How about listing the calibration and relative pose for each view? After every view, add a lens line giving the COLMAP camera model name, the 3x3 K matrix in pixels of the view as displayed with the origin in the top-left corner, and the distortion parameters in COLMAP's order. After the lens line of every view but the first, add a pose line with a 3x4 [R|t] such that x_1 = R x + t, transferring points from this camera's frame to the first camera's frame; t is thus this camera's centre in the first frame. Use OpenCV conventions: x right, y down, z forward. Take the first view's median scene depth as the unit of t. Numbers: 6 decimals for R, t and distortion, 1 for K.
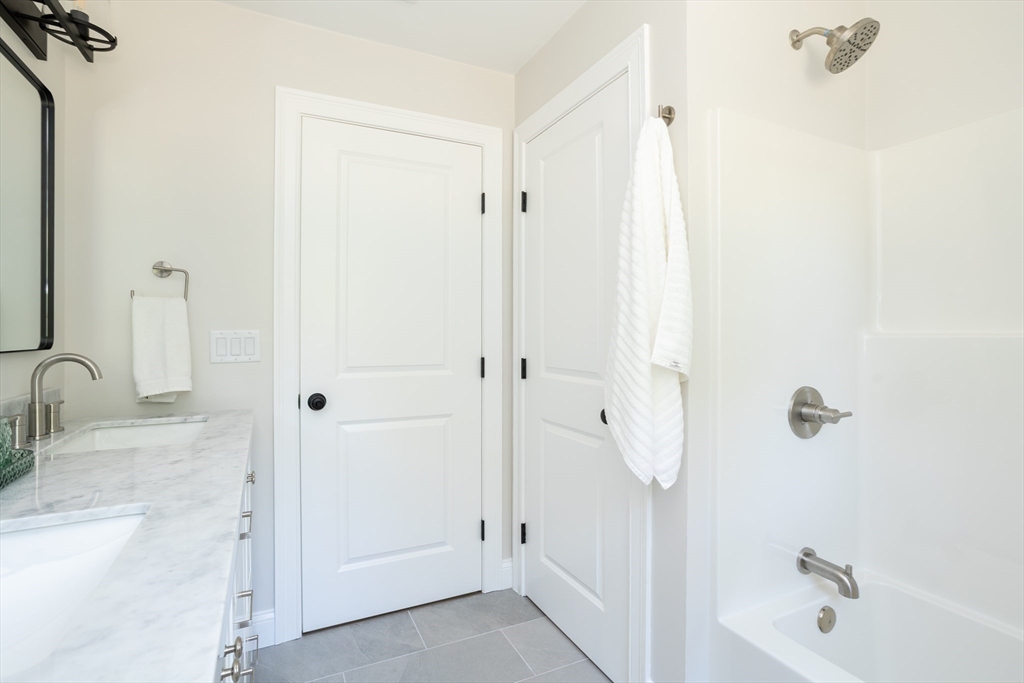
lens RADIAL K [[487.8, 0, 496.8], [0, 487.8, 333.1], [0, 0, 1]] dist [-0.025267, 0.012248]
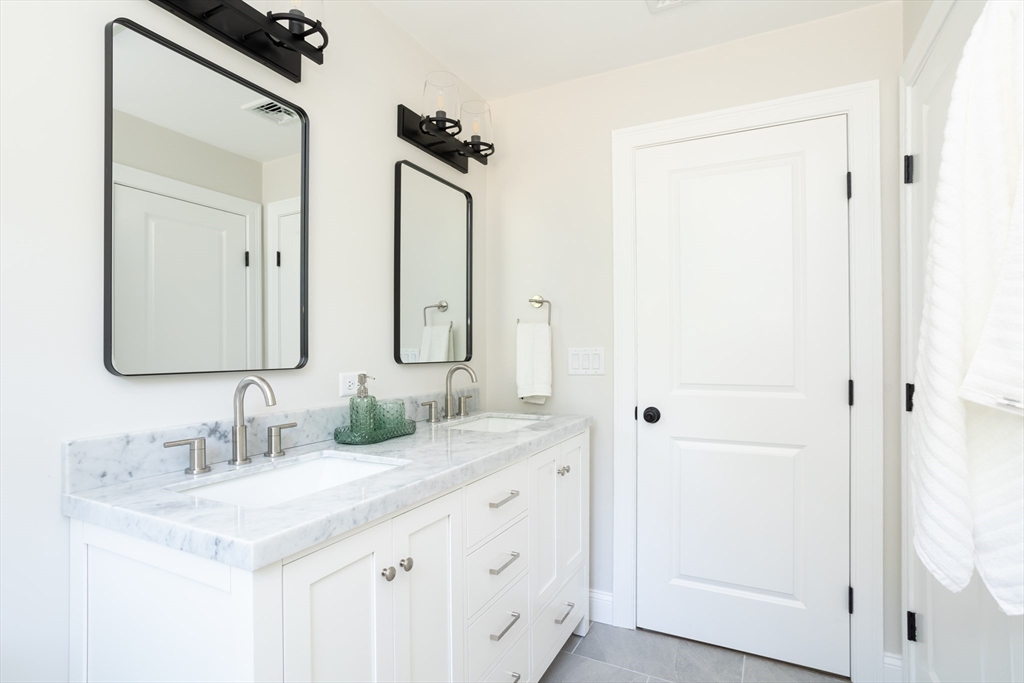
lens RADIAL K [[487.8, 0, 528.3], [0, 487.8, 348.6], [0, 0, 1]] dist [-0.025267, 0.012248]
pose [[0.638180, -0.003789, -0.769878, 0.296353], [0.002265, 0.999993, -0.003044, -0.000448], [0.769884, 0.000198, 0.638184, 0.125191]]
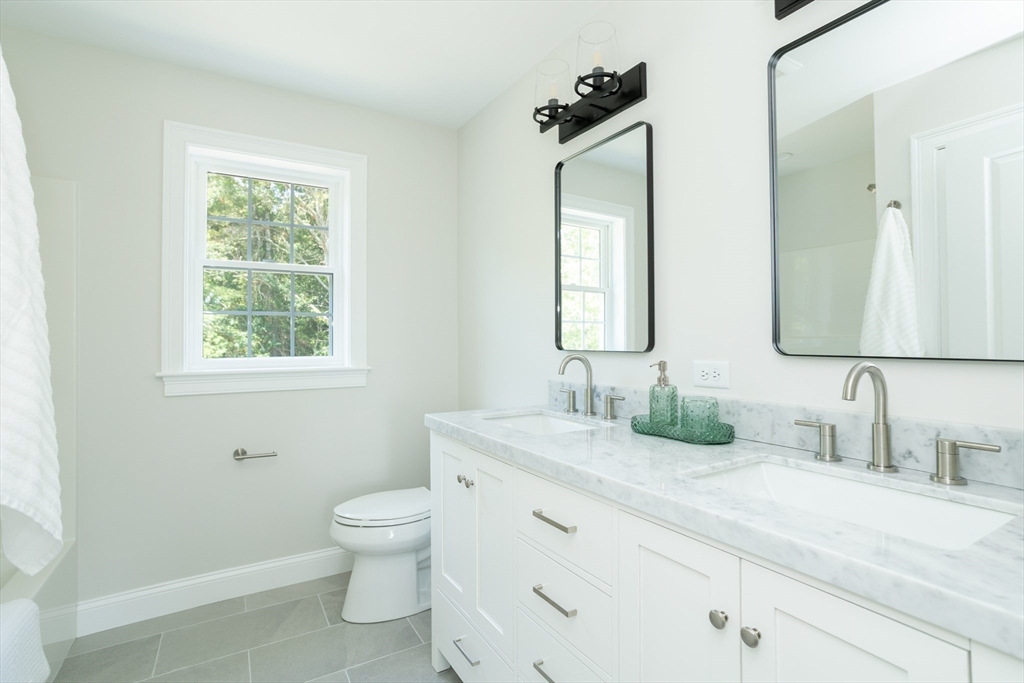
lens RADIAL K [[487.8, 0, 500.9], [0, 487.8, 338.3], [0, 0, 1]] dist [-0.025267, 0.012248]
pose [[-0.993752, 0.015651, -0.110511, -0.182682], [0.015841, 0.999874, -0.000843, -0.000940], [0.110484, -0.002588, -0.993875, 1.198696]]
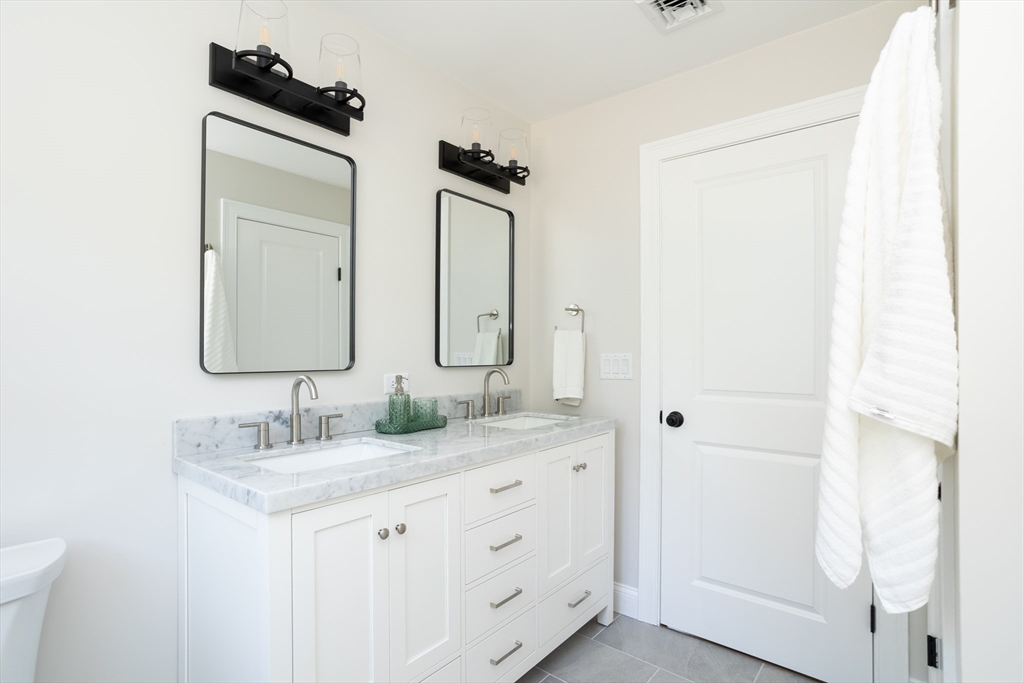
lens RADIAL K [[487.8, 0, 522.4], [0, 487.8, 352.8], [0, 0, 1]] dist [-0.025267, 0.012248]
pose [[0.457313, 0.002516, -0.889302, 0.473068], [-0.004755, 0.999989, 0.000384, -0.007287], [0.889293, 0.004053, 0.457320, 0.208296]]
